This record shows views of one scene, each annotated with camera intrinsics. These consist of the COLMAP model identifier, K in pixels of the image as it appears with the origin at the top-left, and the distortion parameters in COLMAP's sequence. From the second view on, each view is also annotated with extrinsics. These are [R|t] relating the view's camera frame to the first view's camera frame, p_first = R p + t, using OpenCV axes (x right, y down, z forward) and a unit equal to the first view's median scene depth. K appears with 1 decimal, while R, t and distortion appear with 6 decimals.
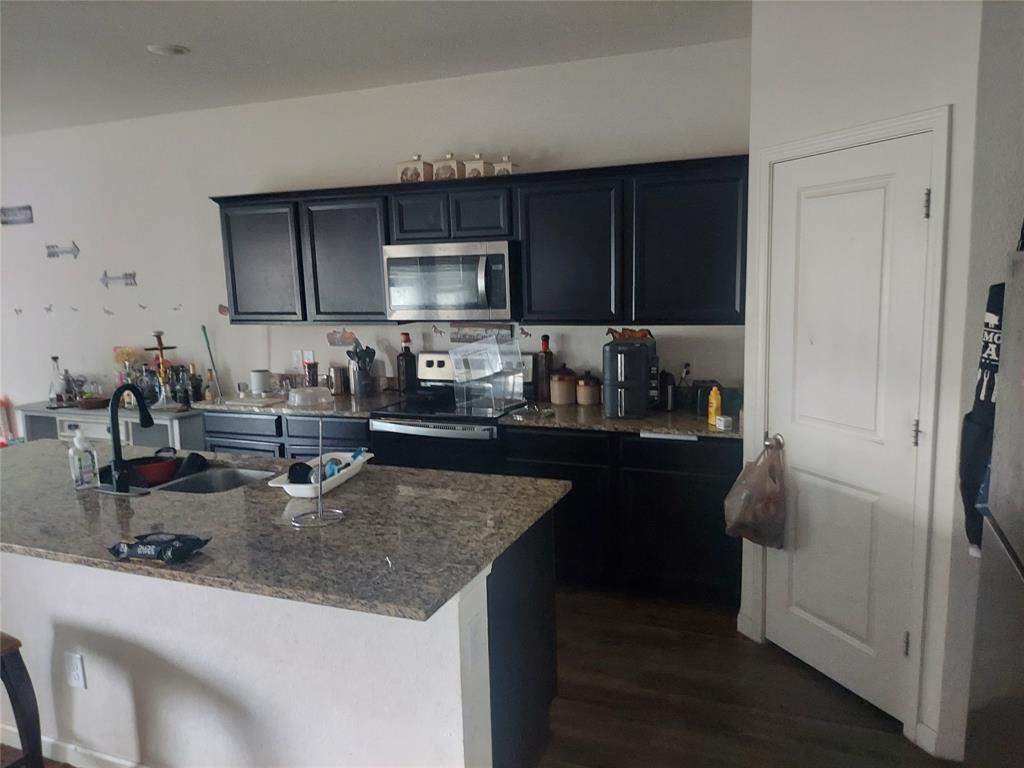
lens RADIAL K [[742.7, 0, 516.1], [0, 742.7, 382.7], [0, 0, 1]] dist [0.067920, -0.092319]
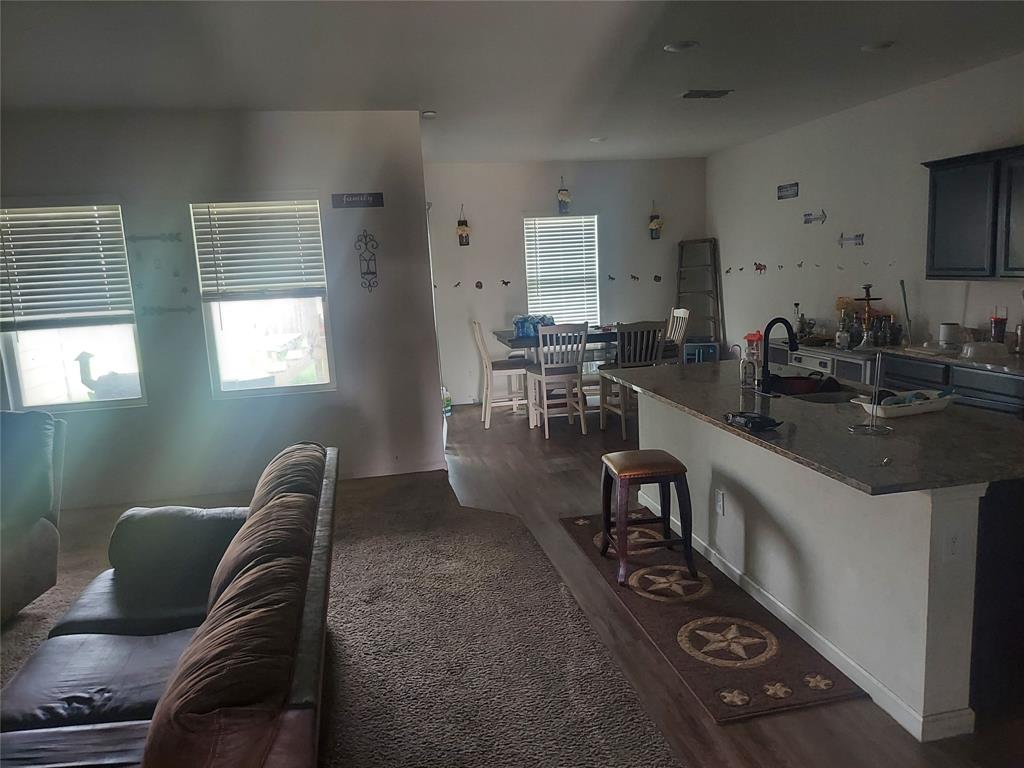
lens RADIAL K [[742.7, 0, 516.1], [0, 742.7, 382.7], [0, 0, 1]] dist [0.067920, -0.092319]
pose [[0.546212, 0.133822, -0.826888, 0.231242], [-0.087517, 0.990870, 0.102550, 0.012332], [0.833063, 0.016353, 0.552937, -0.108282]]
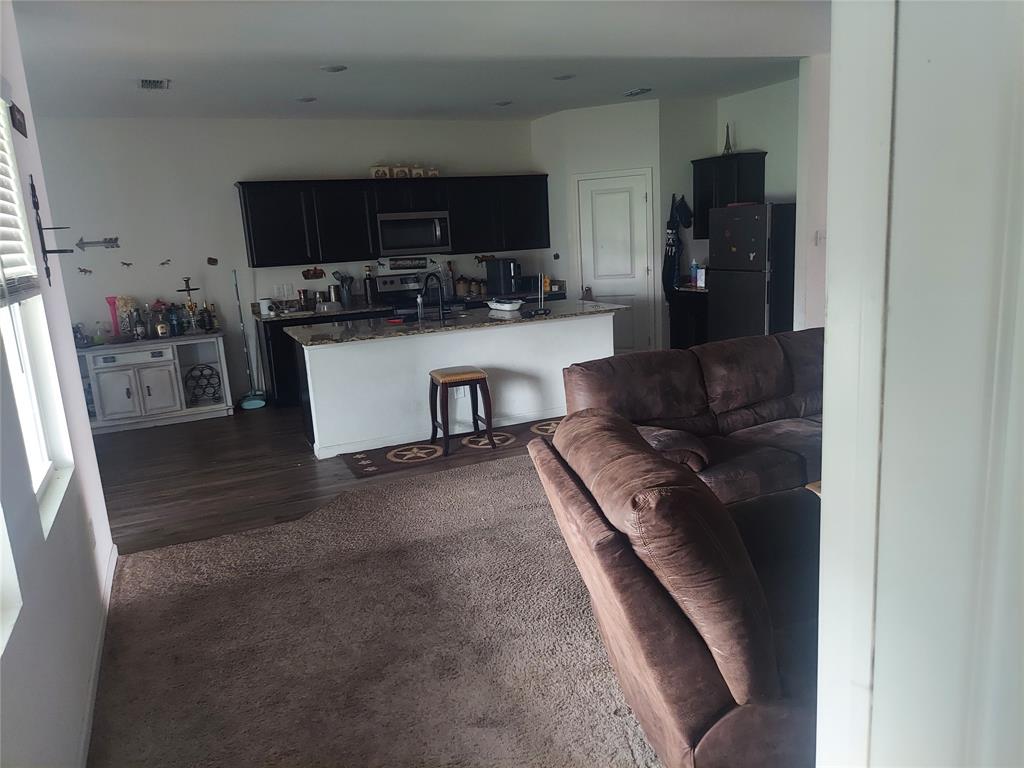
lens RADIAL K [[742.7, 0, 516.1], [0, 742.7, 382.7], [0, 0, 1]] dist [0.067920, -0.092319]
pose [[0.689693, -0.158725, 0.706491, -1.170528], [0.145045, 0.986188, 0.079968, 0.110166], [-0.709426, 0.047319, 0.703190, -0.433303]]
